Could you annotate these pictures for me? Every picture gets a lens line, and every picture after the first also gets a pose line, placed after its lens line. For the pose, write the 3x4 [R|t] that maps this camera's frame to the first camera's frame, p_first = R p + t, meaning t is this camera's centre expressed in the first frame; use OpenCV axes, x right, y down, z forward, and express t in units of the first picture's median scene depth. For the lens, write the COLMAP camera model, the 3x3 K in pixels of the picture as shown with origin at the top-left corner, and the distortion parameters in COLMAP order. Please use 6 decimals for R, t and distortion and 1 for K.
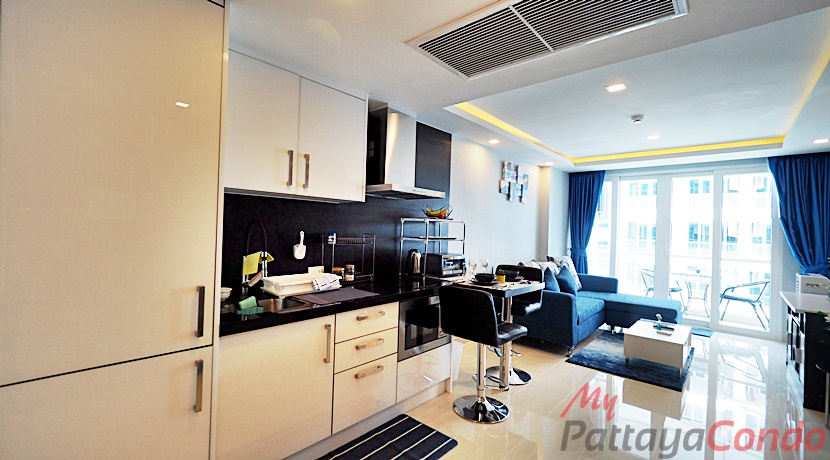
lens RADIAL K [[348.6, 0, 401.9], [0, 348.6, 225.9], [0, 0, 1]] dist [0.001472, -0.008358]
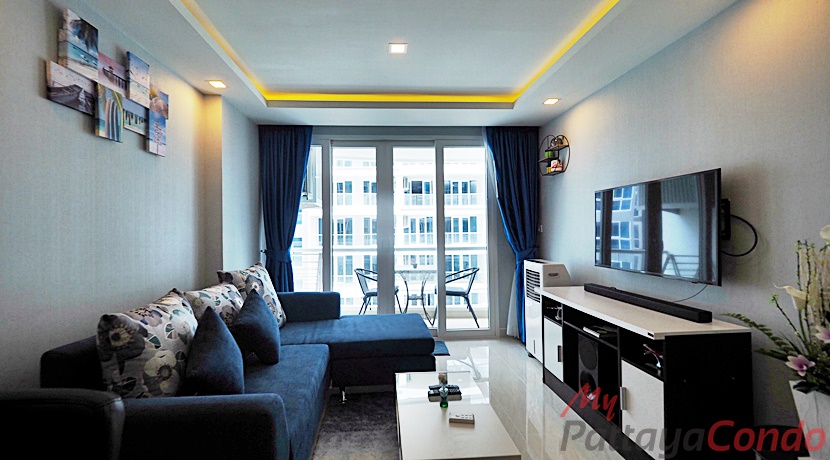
lens RADIAL K [[348.6, 0, 401.9], [0, 348.6, 225.9], [0, 0, 1]] dist [0.001472, -0.008358]
pose [[0.679043, -0.029776, 0.733495, 0.236212], [0.028407, 0.999494, 0.014276, 0.023521], [-0.733549, 0.011143, 0.679545, 0.483460]]
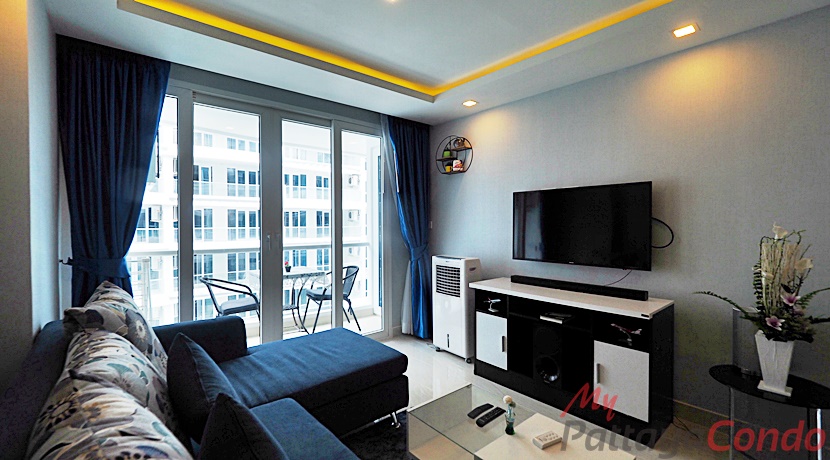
lens RADIAL K [[348.6, 0, 401.9], [0, 348.6, 225.9], [0, 0, 1]] dist [0.001472, -0.008358]
pose [[0.122100, -0.038298, 0.991779, 0.214357], [0.000334, 0.999257, 0.038546, 0.020775], [-0.992518, -0.004375, 0.122022, 0.741593]]
